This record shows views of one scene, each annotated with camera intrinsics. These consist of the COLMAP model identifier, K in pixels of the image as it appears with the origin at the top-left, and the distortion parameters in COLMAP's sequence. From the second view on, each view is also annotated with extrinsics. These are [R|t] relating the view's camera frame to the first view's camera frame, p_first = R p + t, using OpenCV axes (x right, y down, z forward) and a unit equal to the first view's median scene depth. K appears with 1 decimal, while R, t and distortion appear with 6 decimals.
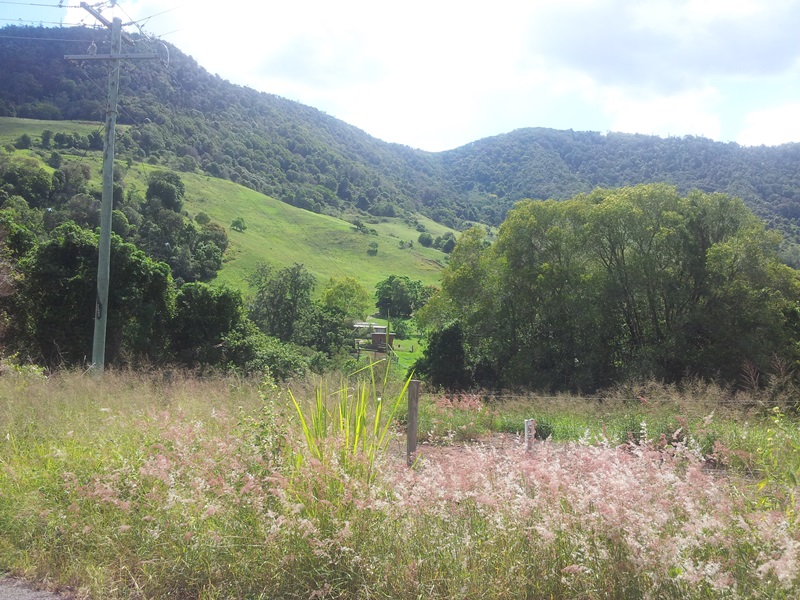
lens RADIAL K [[565.5, 0, 400.0], [0, 565.5, 300.0], [0, 0, 1]] dist [-0.005203, -0.005873]
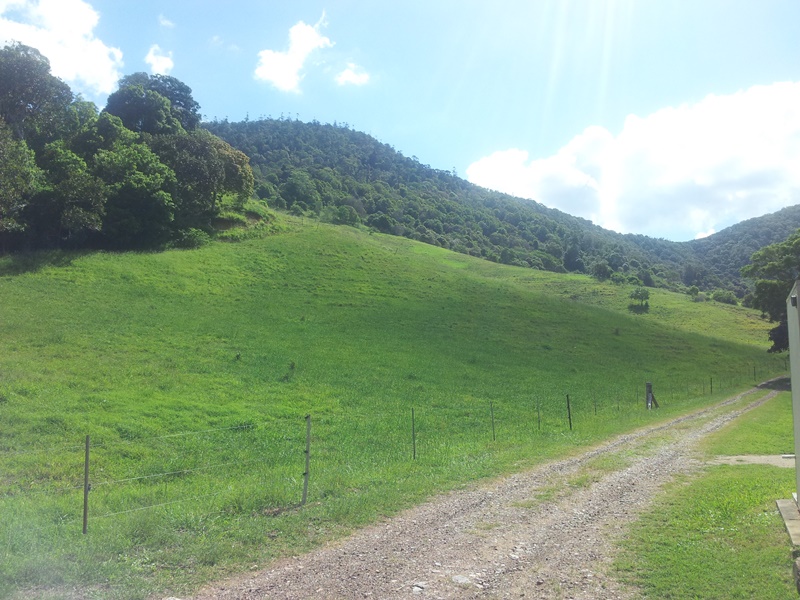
lens RADIAL K [[565.5, 0, 400.0], [0, 565.5, 300.0], [0, 0, 1]] dist [-0.005203, -0.005873]
pose [[0.920239, -0.090050, -0.380856, -0.036033], [0.004401, 0.975487, -0.220012, 0.015650], [0.391332, 0.200787, 0.898078, 0.303176]]
